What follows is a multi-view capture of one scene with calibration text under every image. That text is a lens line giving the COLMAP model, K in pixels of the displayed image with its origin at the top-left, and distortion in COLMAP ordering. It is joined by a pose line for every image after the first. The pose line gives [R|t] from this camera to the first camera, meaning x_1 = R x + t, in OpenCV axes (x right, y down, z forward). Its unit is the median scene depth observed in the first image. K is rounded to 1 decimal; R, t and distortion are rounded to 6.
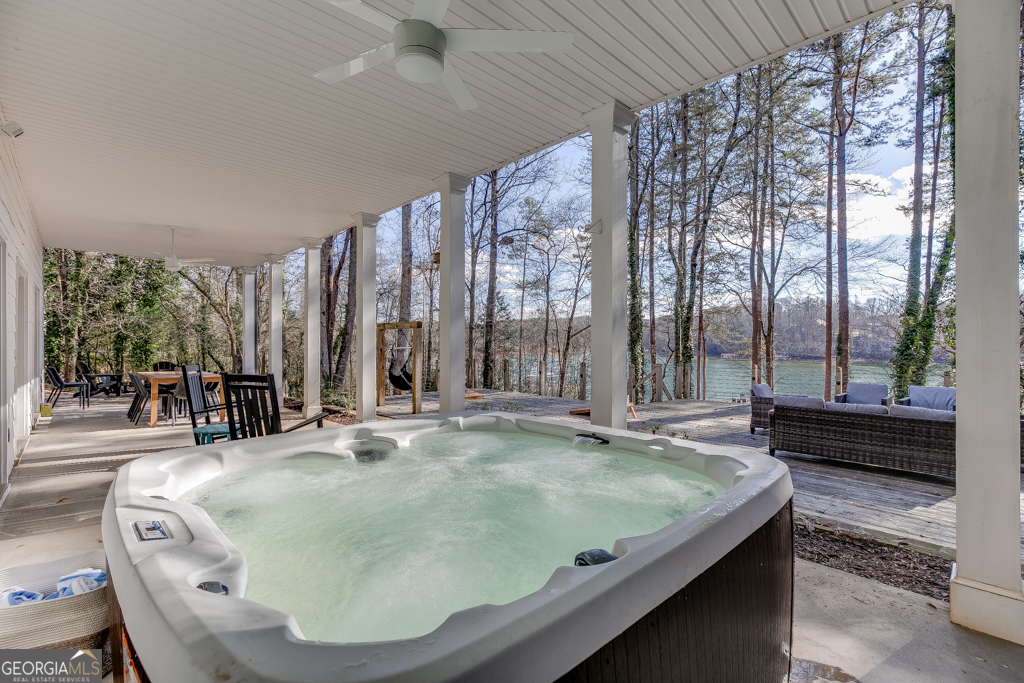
lens RADIAL K [[468.8, 0, 511.2], [0, 468.8, 343.5], [0, 0, 1]] dist [-0.004726, -0.000129]
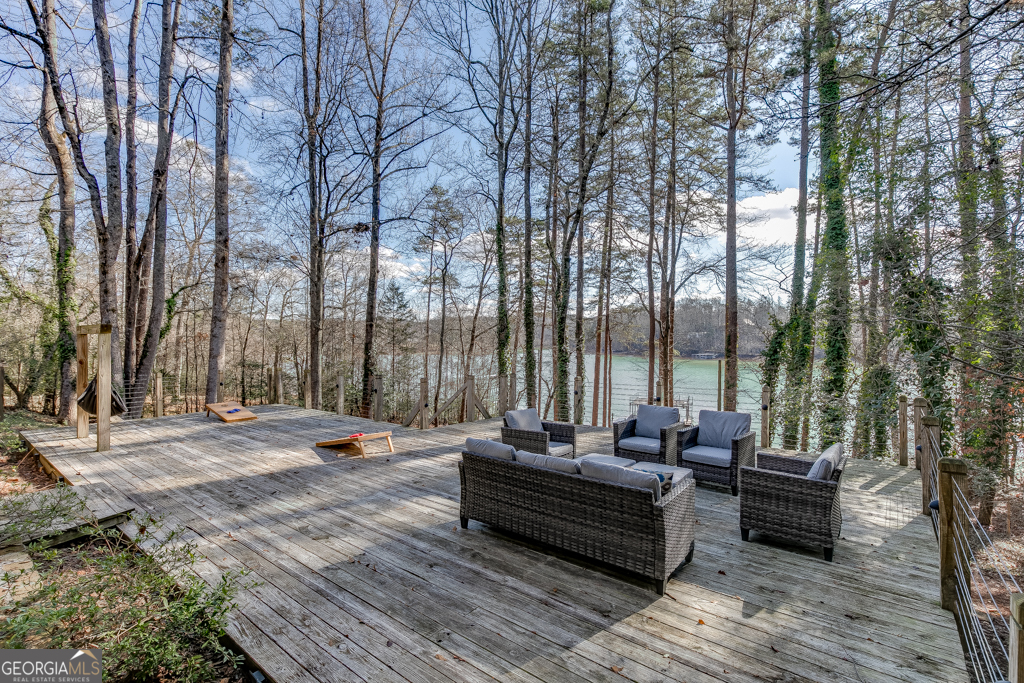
lens RADIAL K [[482.3, 0, 512.5], [0, 482.3, 341.6], [0, 0, 1]] dist [-0.000812, 0.000038]
pose [[0.992240, -0.000869, 0.124337, 0.101008], [0.000984, 0.999999, -0.000862, -0.005384], [-0.124337, 0.000977, 0.992240, 0.054539]]
